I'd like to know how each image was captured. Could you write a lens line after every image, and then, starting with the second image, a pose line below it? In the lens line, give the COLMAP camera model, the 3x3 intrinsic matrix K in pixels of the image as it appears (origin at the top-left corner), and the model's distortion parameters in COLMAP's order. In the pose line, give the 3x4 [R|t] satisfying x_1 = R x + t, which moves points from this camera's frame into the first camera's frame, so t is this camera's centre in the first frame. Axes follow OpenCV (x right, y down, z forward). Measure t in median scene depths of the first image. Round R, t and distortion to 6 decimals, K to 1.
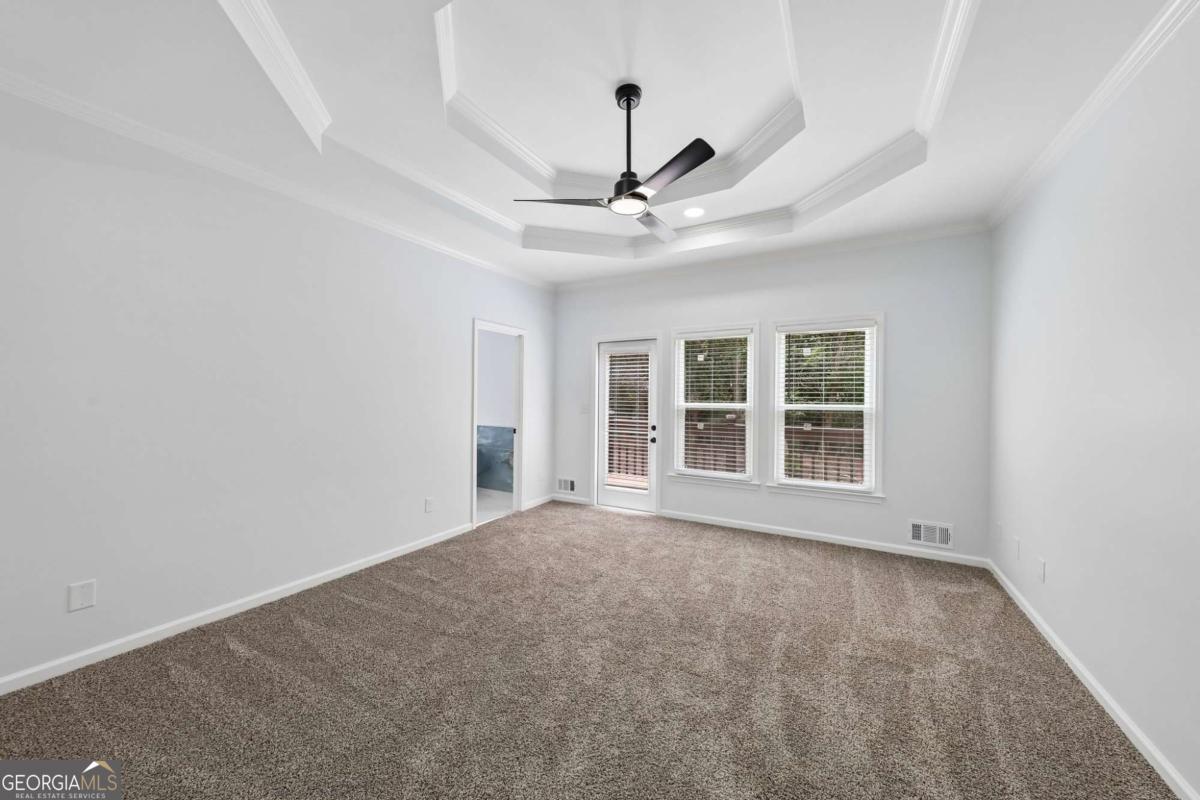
lens RADIAL K [[443.9, 0, 606.1], [0, 443.9, 403.1], [0, 0, 1]] dist [0.003595, -0.000321]
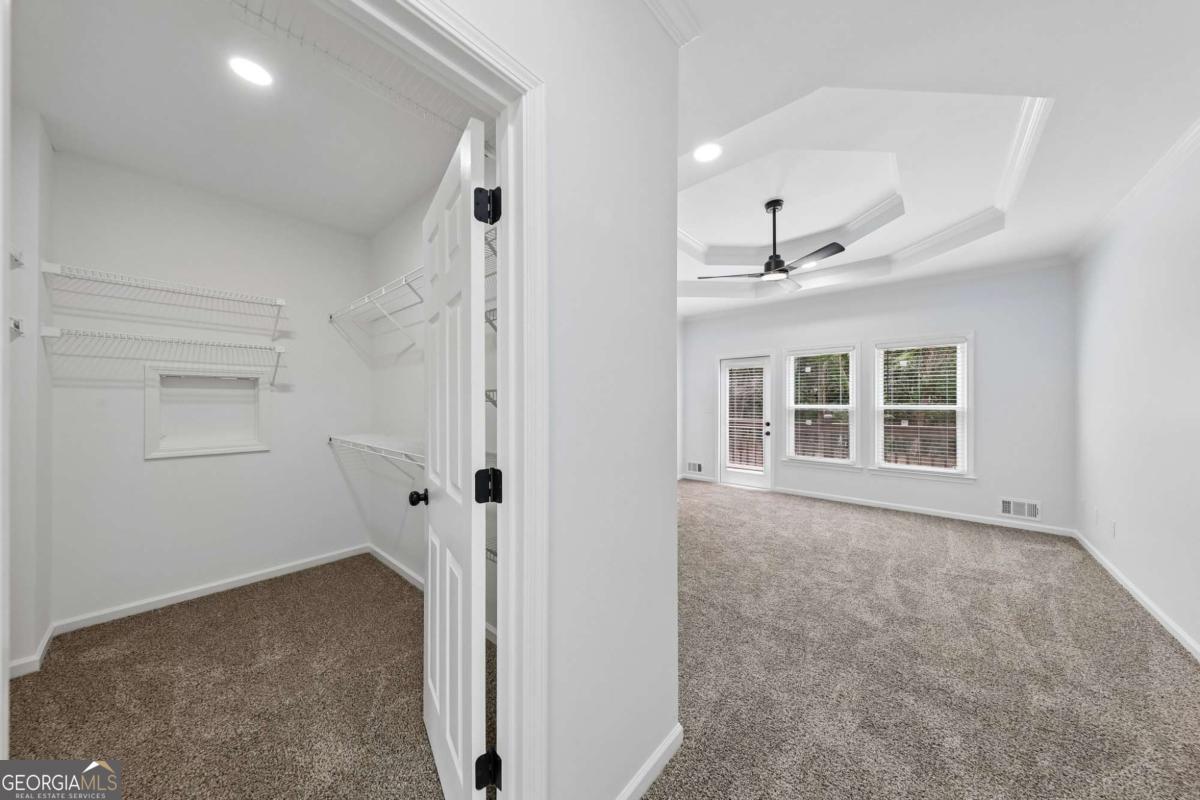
lens RADIAL K [[383.7, 0, 605.5], [0, 383.7, 403.0], [0, 0, 1]] dist [-0.000620, -0.000630]
pose [[0.975871, -0.005353, -0.218282, -0.183889], [0.003154, 0.999941, -0.010421, 0.006788], [0.218325, 0.009481, 0.975830, -0.333468]]
